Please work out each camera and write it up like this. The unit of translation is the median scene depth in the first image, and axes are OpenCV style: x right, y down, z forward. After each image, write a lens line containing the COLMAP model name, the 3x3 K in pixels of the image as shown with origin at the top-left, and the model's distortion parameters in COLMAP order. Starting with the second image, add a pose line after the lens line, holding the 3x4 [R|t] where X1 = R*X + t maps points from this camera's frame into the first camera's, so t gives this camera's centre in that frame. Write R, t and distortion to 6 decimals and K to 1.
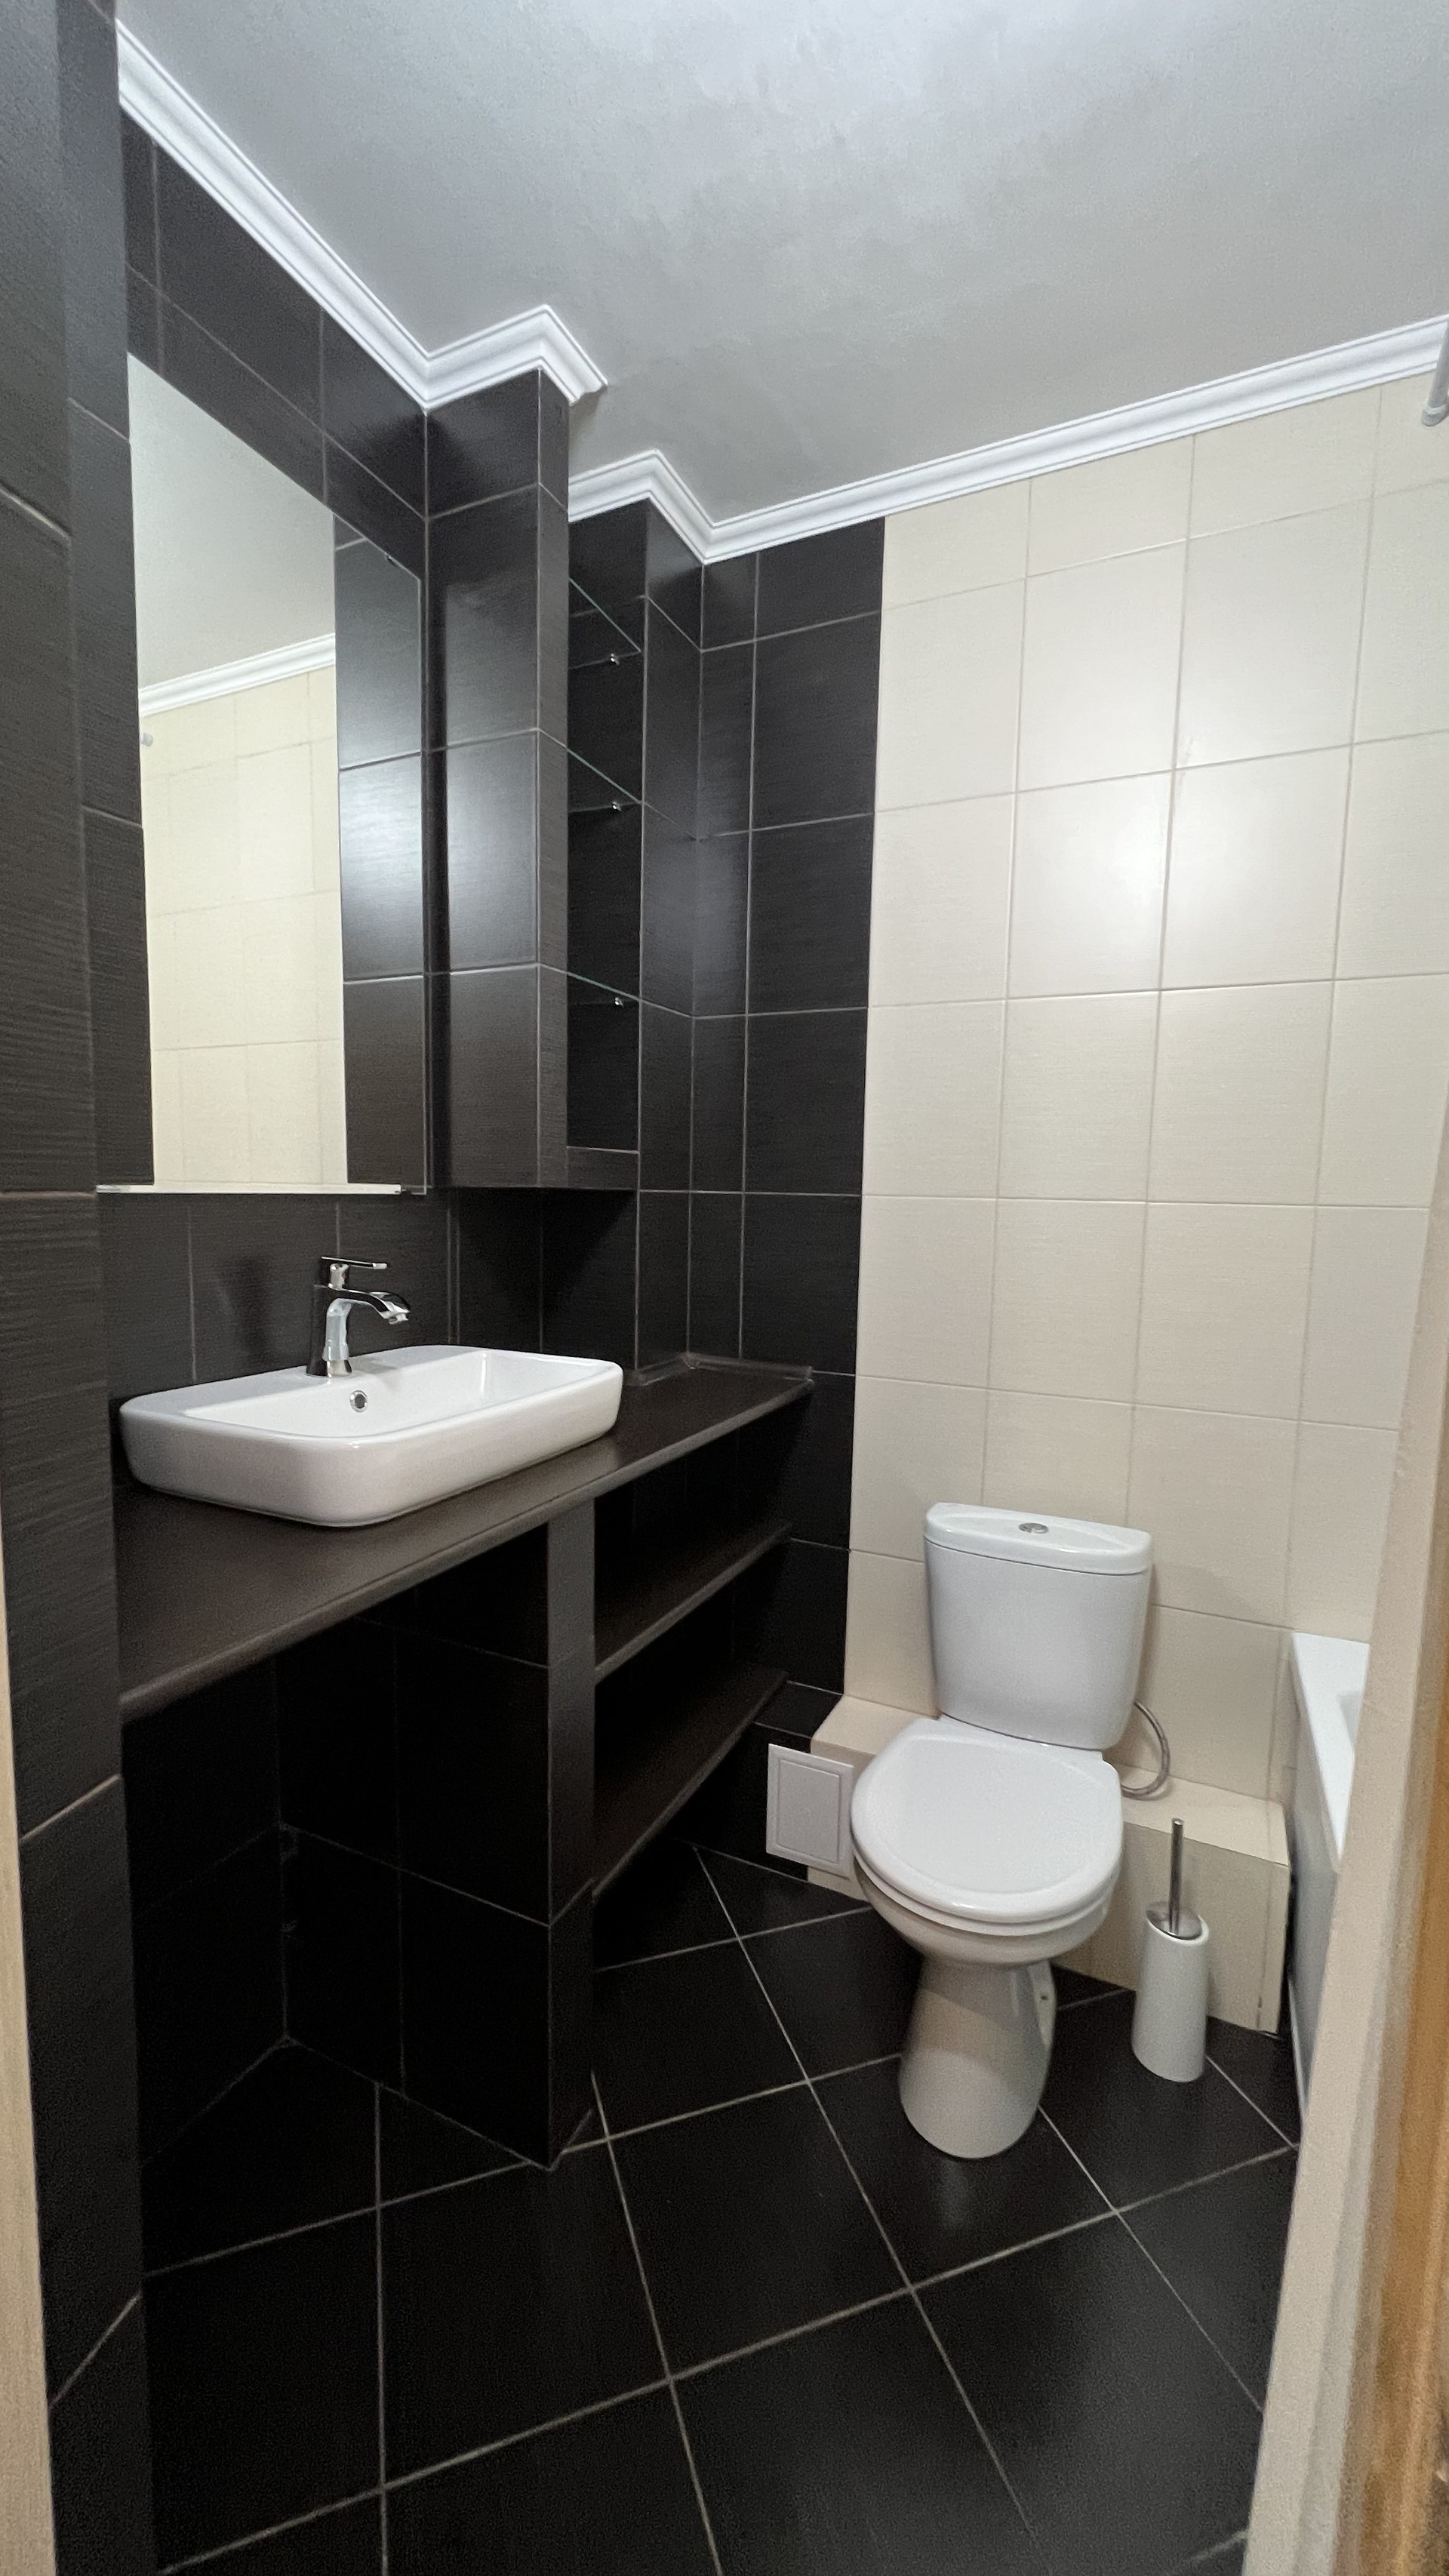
lens RADIAL K [[1048.8, 0, 724.5], [0, 1048.8, 1288.0], [0, 0, 1]] dist [-0.000502, -0.000020]
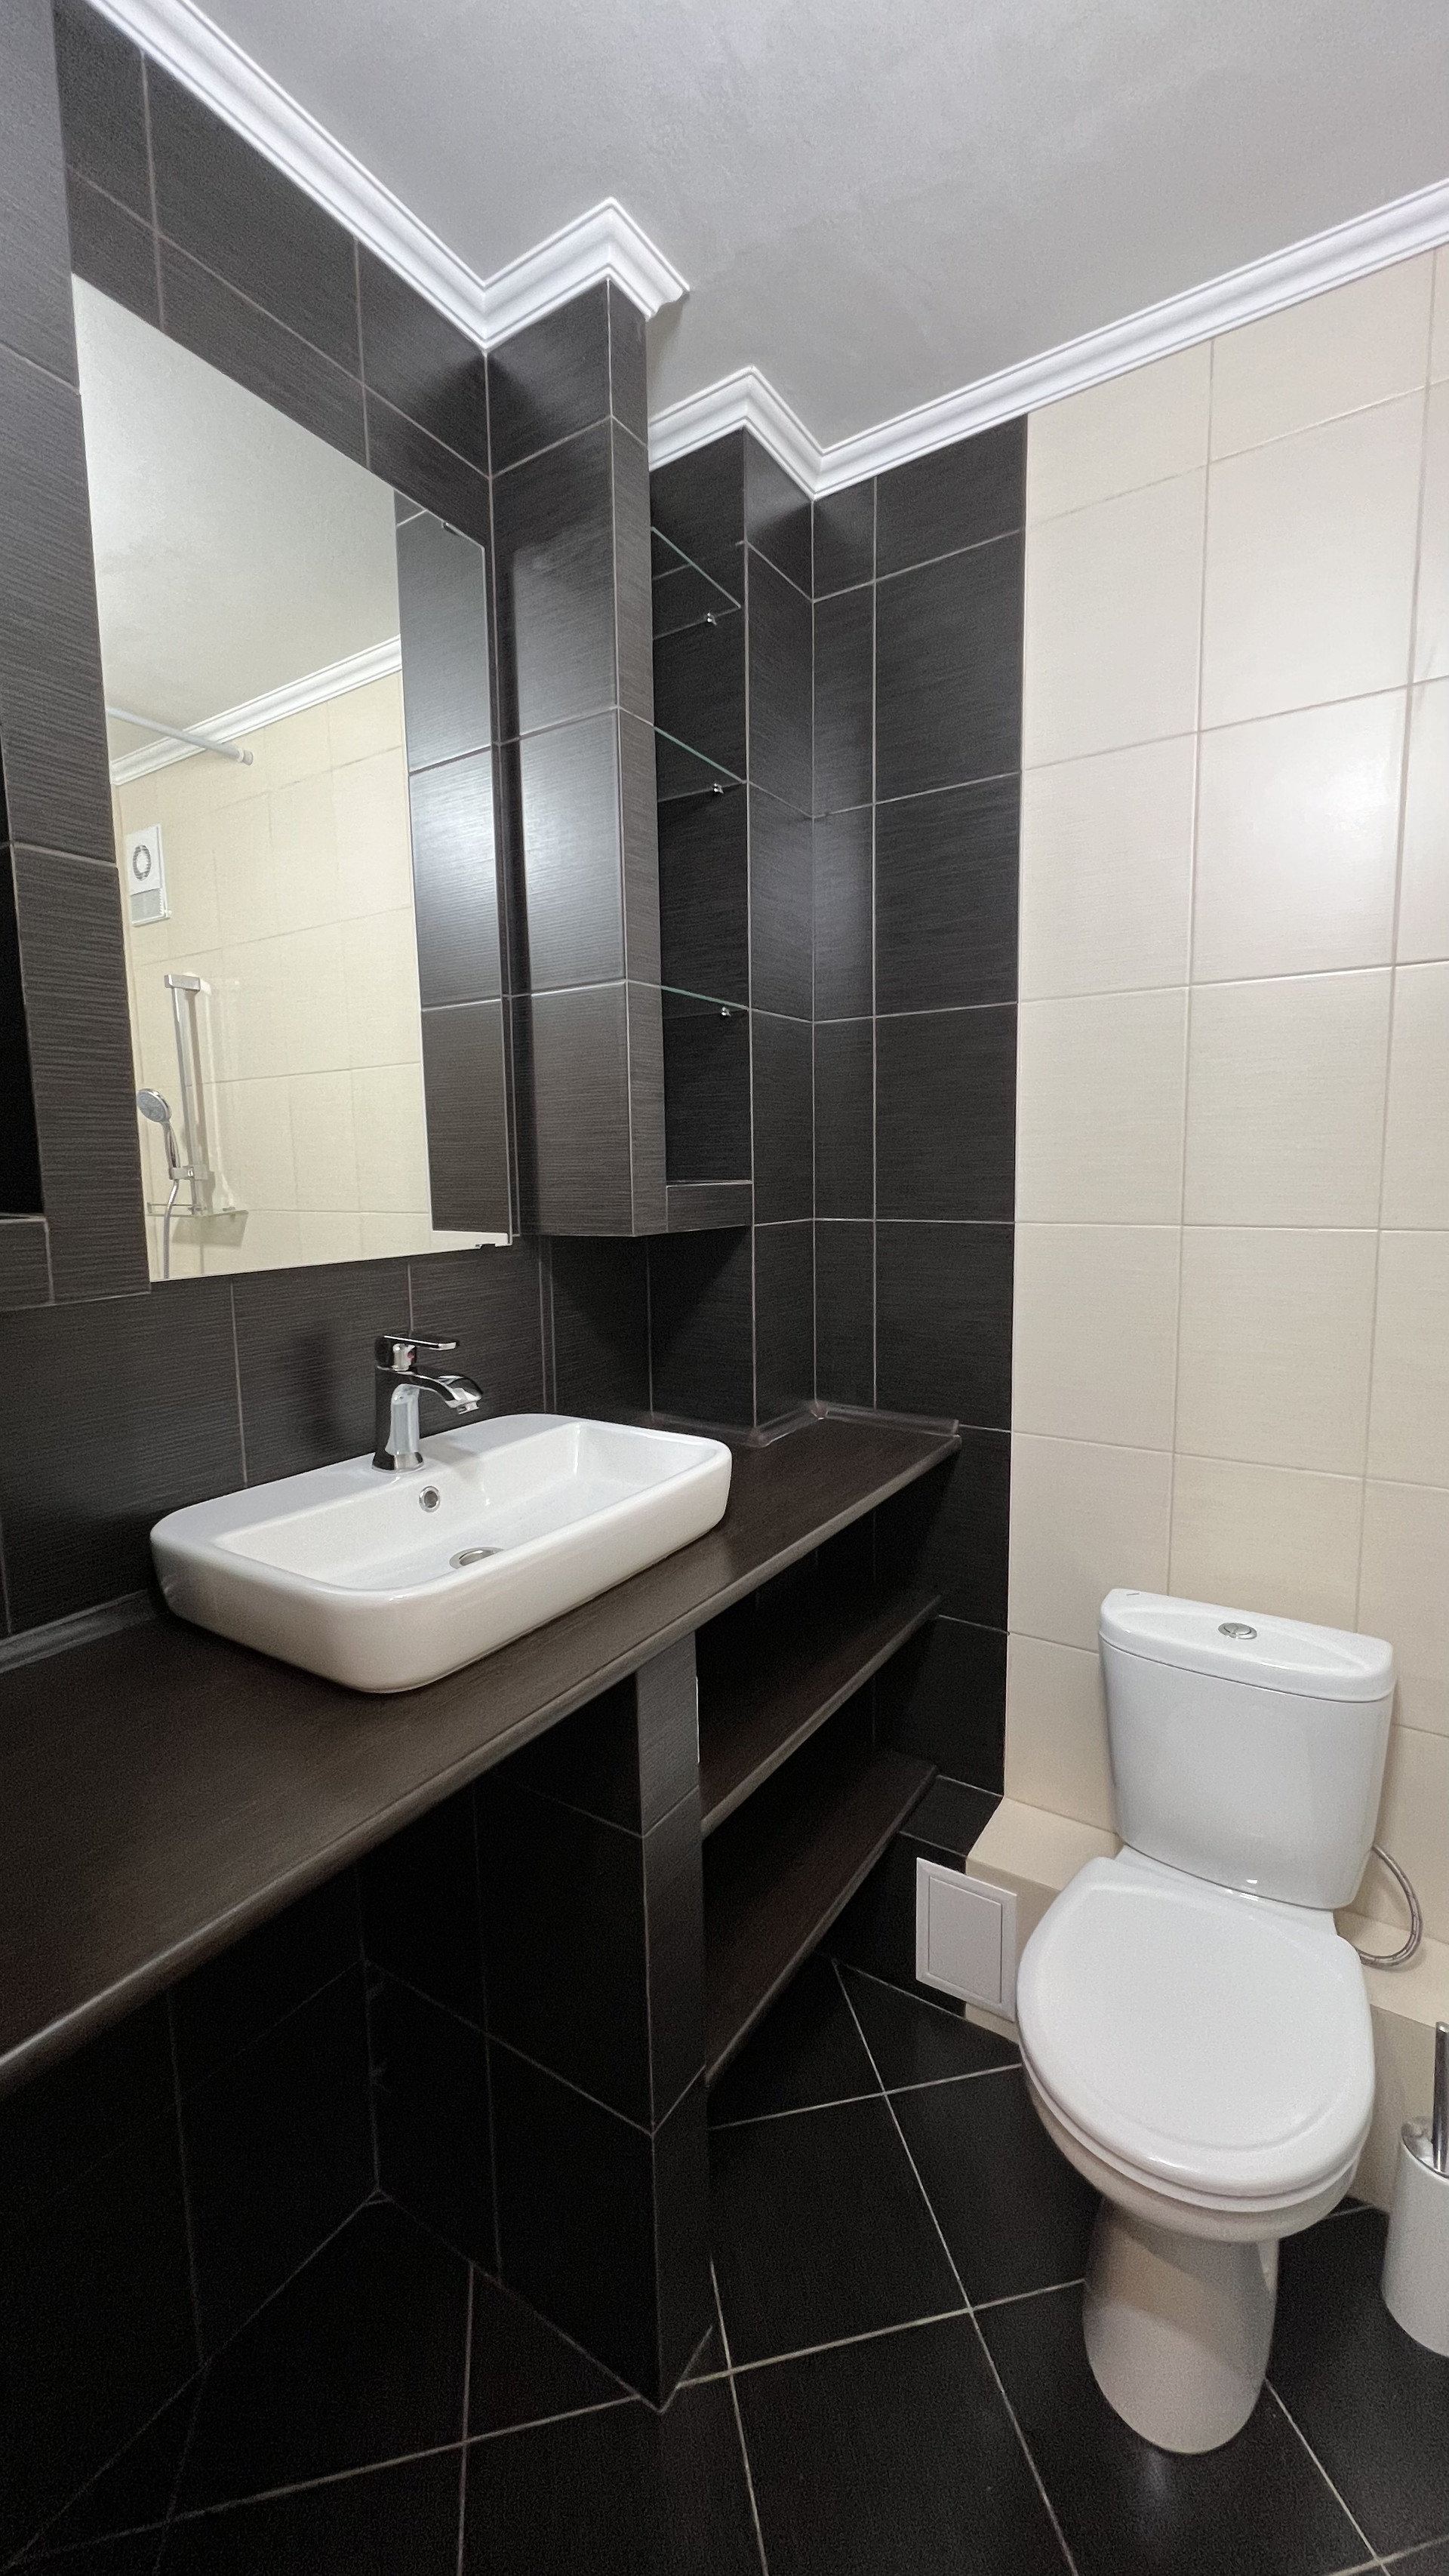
lens RADIAL K [[1065.8, 0, 724.5], [0, 1065.8, 1288.0], [0, 0, 1]] dist [-0.000660, 0.000324]
pose [[0.991042, -0.020413, -0.131979, 0.012770], [0.022149, 0.999686, 0.011698, -0.059336], [0.131699, -0.014517, 0.991183, 0.126625]]
